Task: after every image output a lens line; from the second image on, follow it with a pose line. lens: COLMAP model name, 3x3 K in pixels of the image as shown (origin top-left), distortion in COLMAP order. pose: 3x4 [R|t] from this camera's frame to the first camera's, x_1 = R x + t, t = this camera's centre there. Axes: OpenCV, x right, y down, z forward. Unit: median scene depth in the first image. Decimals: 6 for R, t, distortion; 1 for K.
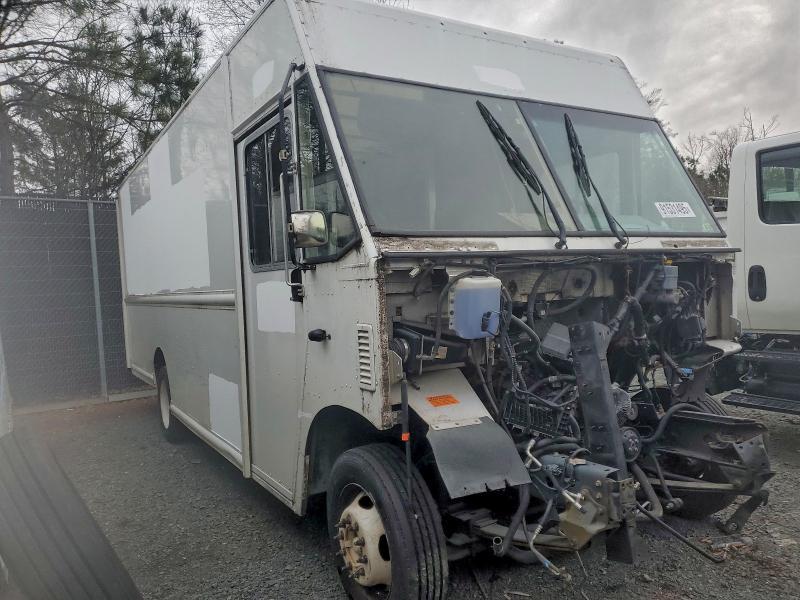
lens RADIAL K [[620.0, 0, 406.4], [0, 620.0, 305.5], [0, 0, 1]] dist [0.063106, -0.056025]
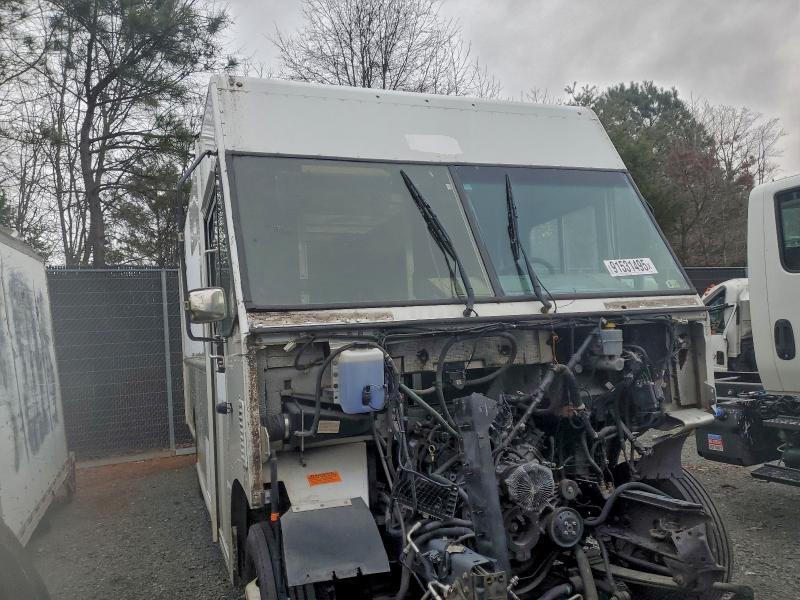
lens RADIAL K [[620.0, 0, 403.0], [0, 620.0, 304.9], [0, 0, 1]] dist [0.063106, -0.056025]
pose [[0.981390, -0.028146, -0.189950, 0.330013], [0.012758, 0.996571, -0.081757, -0.031406], [0.191599, 0.077812, 0.978384, 0.041567]]
